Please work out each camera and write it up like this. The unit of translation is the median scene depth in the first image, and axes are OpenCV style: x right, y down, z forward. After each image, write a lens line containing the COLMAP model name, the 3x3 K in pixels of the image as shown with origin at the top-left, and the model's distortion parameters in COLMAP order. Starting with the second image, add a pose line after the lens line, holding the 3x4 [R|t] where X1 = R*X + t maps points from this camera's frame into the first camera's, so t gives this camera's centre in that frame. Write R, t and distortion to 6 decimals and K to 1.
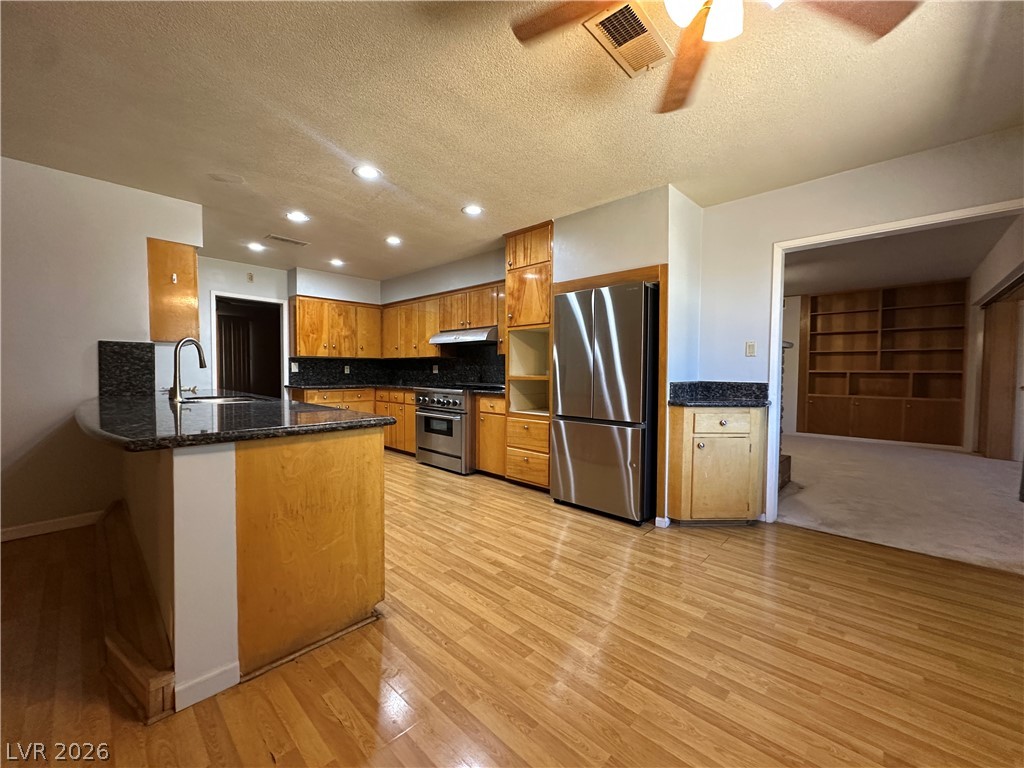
lens RADIAL K [[405.7, 0, 512.0], [0, 405.7, 384.0], [0, 0, 1]] dist [-0.001175, -0.000039]
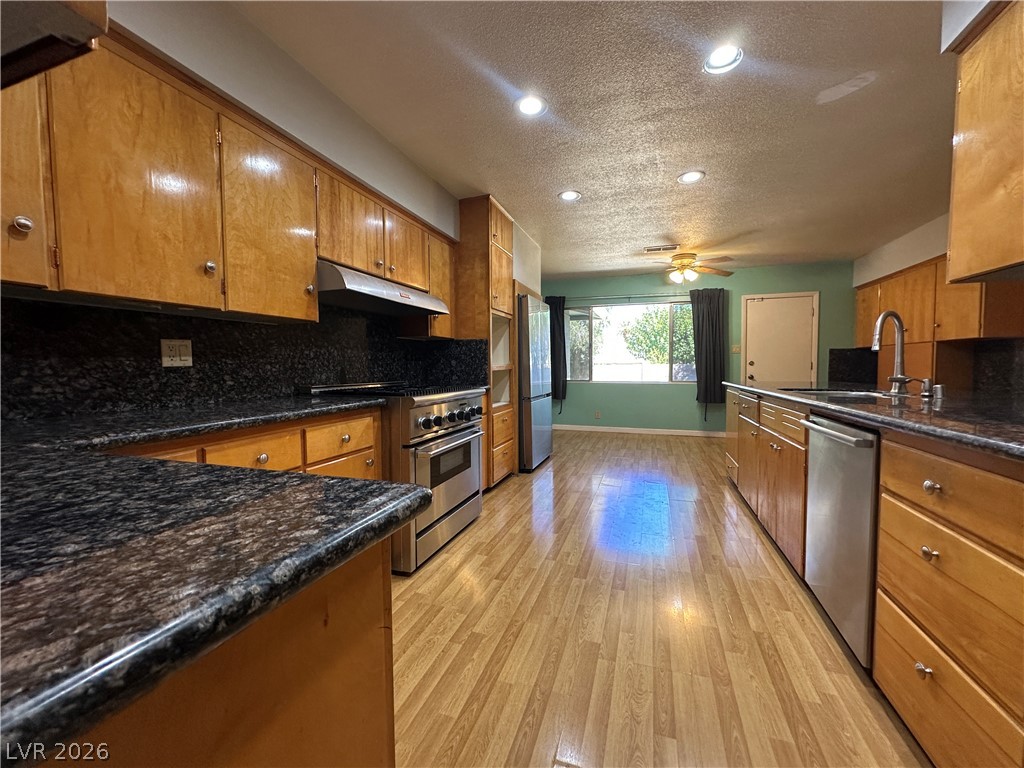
lens RADIAL K [[408.4, 0, 512.9], [0, 408.4, 383.1], [0, 0, 1]] dist [-0.002776, 0.000096]
pose [[-0.416905, -0.044959, 0.907837, -1.400961], [0.032098, 0.997425, 0.064136, -0.065507], [-0.908383, 0.055878, -0.414389, 2.289774]]
